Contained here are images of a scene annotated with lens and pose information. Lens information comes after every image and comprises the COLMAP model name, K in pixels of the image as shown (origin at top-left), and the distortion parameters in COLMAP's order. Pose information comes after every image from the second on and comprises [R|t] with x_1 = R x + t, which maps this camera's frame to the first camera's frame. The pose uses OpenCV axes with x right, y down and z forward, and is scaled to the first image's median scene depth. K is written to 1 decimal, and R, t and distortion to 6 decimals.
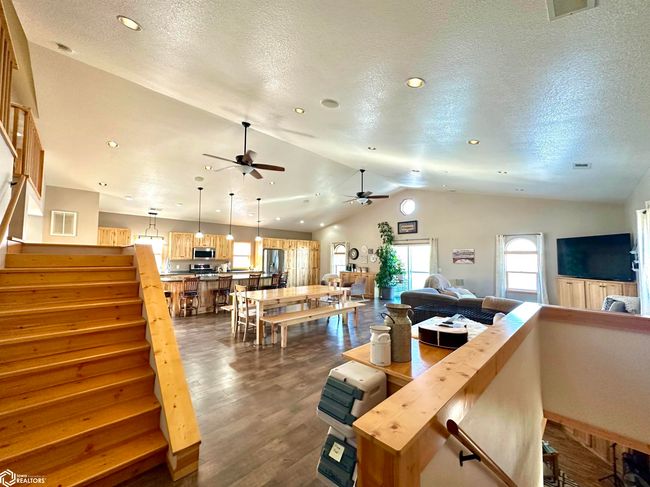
lens RADIAL K [[258.6, 0, 324.9], [0, 258.6, 245.7], [0, 0, 1]] dist [-0.001617, -0.000242]
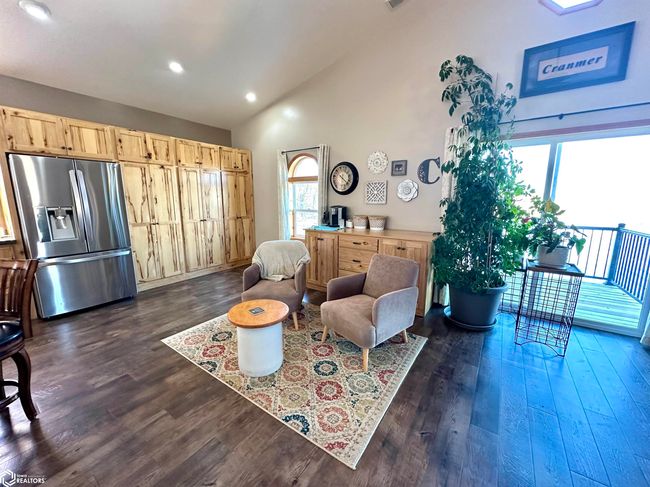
lens RADIAL K [[258.6, 0, 324.4], [0, 258.6, 243.9], [0, 0, 1]] dist [-0.001617, -0.000242]
pose [[0.982379, -0.042753, 0.181943, 0.019409], [0.002066, 0.975910, 0.218163, 0.048162], [-0.186888, -0.213942, 0.958802, 0.741642]]
